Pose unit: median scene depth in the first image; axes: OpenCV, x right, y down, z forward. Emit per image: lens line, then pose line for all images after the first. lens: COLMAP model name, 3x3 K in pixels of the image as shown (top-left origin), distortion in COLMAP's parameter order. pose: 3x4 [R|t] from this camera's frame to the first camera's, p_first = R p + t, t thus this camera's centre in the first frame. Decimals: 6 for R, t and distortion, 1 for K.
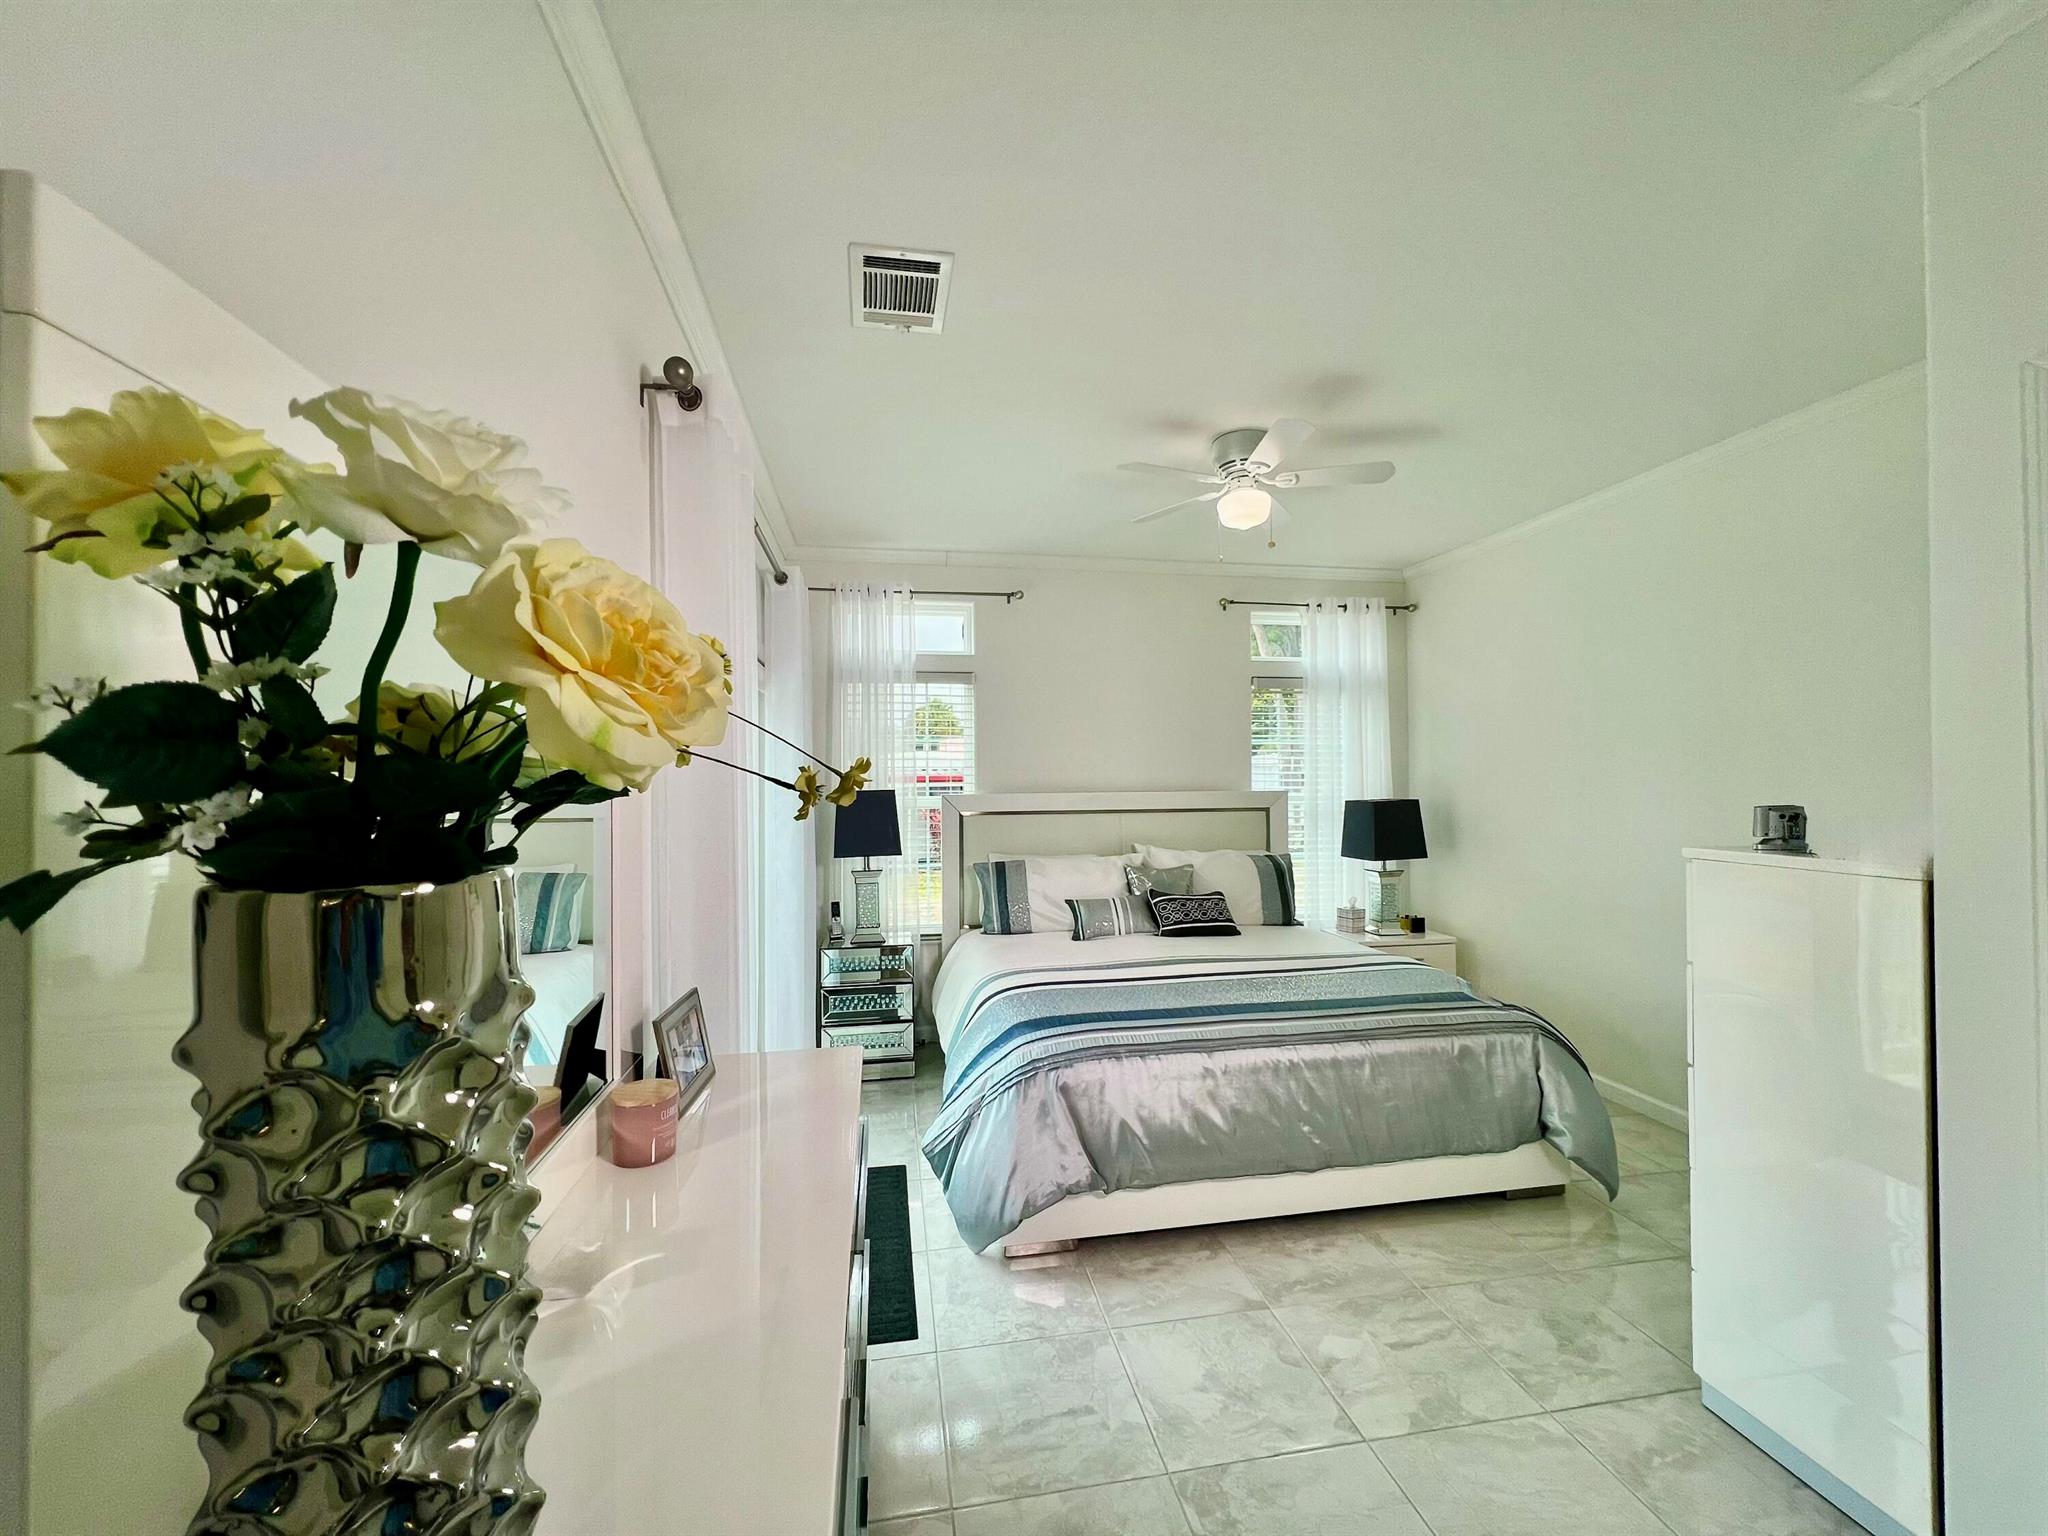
lens RADIAL K [[815.8, 0, 1027.0], [0, 815.8, 771.7], [0, 0, 1]] dist [-0.000448, 0.000369]
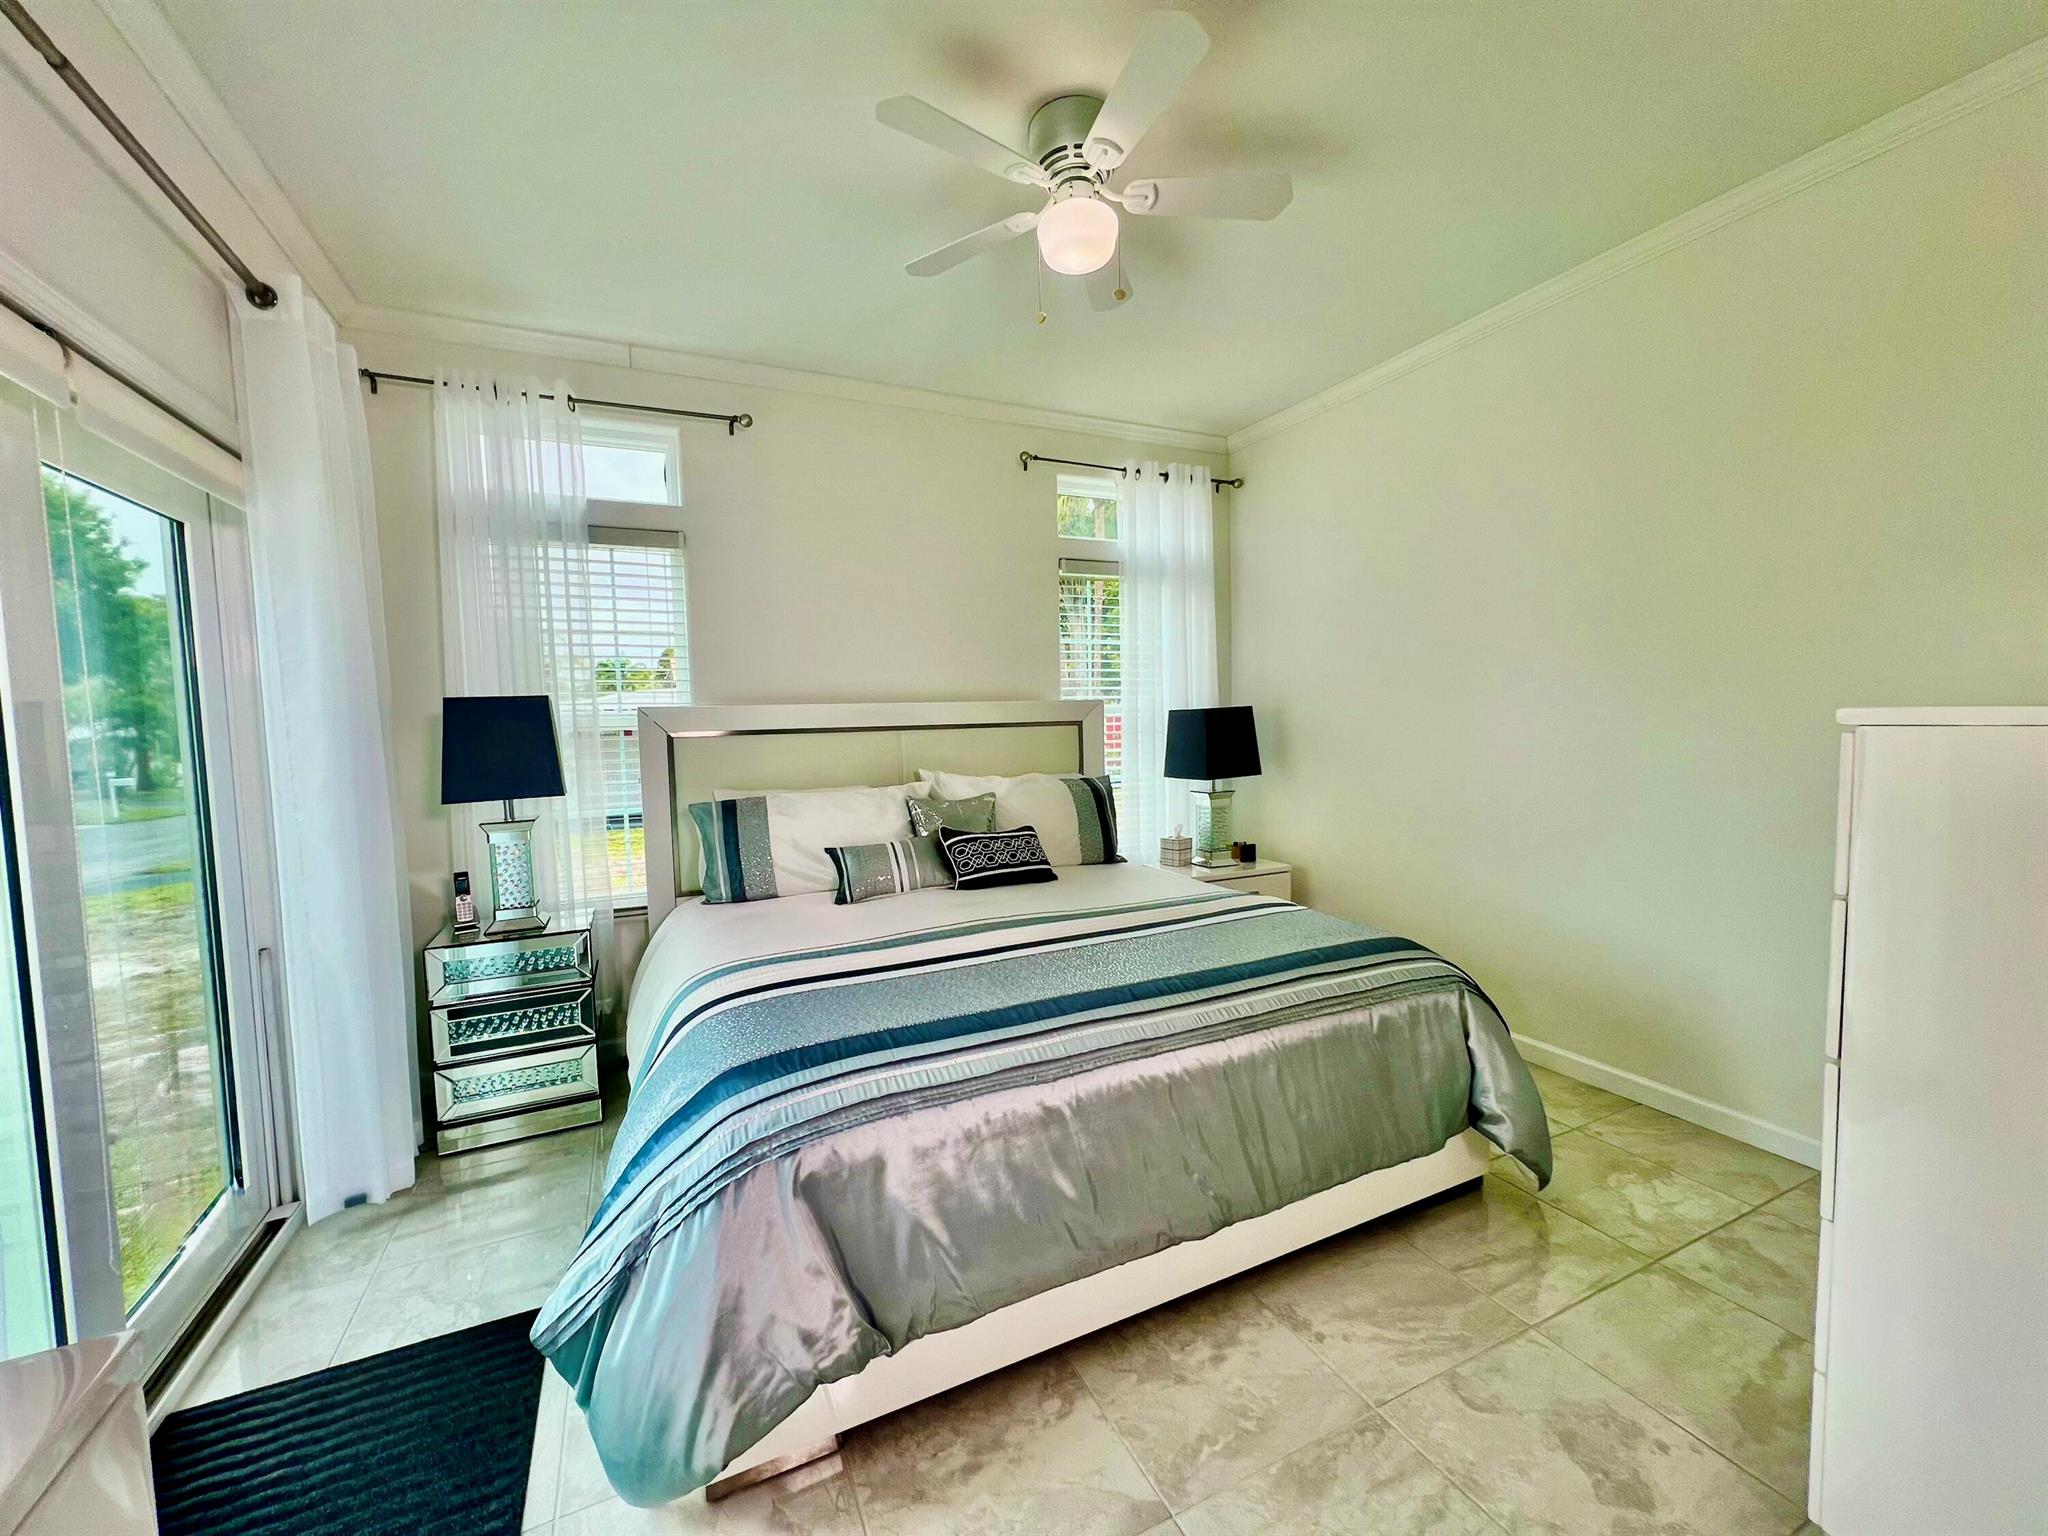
lens RADIAL K [[815.8, 0, 1024.2], [0, 815.8, 770.0], [0, 0, 1]] dist [-0.000448, 0.000369]
pose [[0.964678, -0.033650, 0.261272, 0.031520], [0.015540, 0.997350, 0.071073, 0.040388], [-0.262972, -0.064503, 0.962645, 0.270717]]
